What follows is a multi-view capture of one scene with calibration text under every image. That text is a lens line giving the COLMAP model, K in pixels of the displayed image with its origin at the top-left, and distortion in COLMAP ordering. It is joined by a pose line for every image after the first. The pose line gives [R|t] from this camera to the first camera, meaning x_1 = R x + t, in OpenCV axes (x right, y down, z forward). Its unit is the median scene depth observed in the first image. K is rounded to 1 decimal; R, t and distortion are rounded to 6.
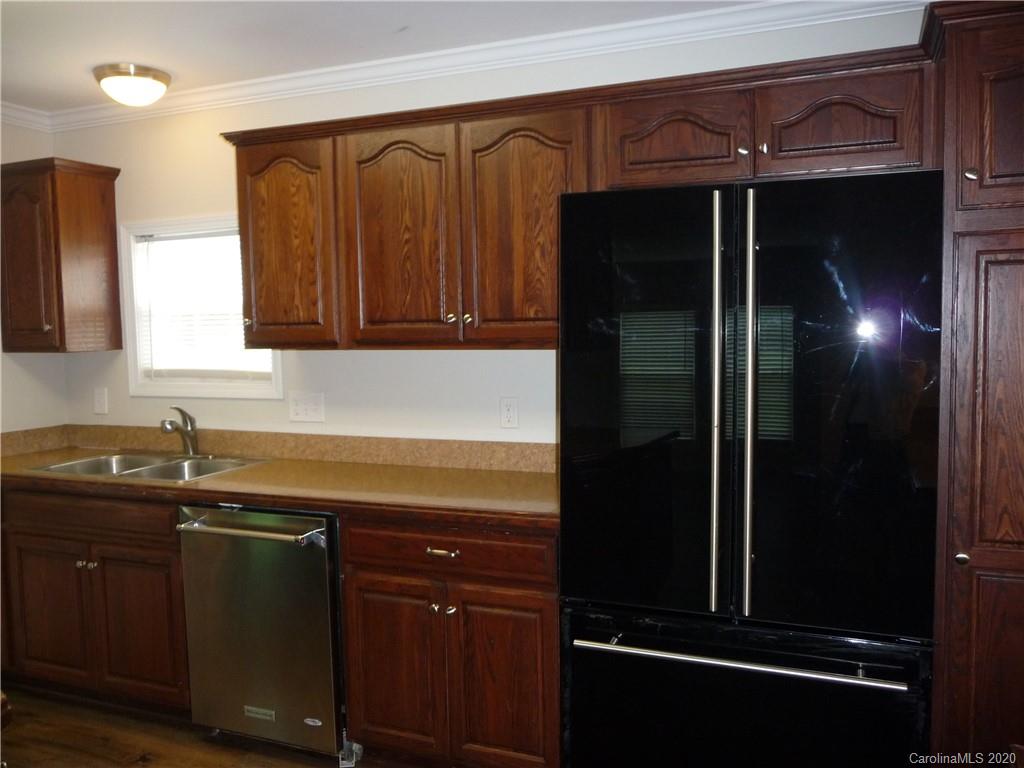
lens RADIAL K [[846.1, 0, 507.4], [0, 846.1, 390.0], [0, 0, 1]] dist [-0.044187, 0.042329]
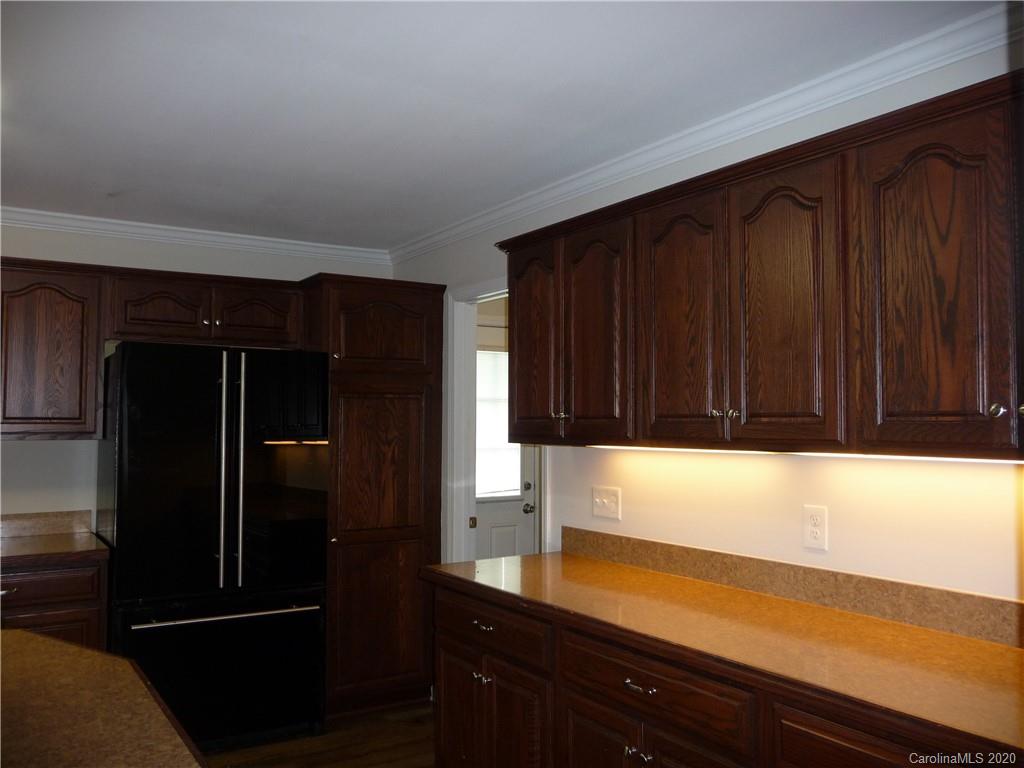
lens RADIAL K [[846.1, 0, 507.4], [0, 846.1, 390.0], [0, 0, 1]] dist [-0.044187, 0.042329]
pose [[0.575616, 0.052326, 0.816044, -0.681624], [0.051222, 0.993683, -0.099847, 0.047630], [-0.816114, 0.099273, 0.569300, -0.410690]]
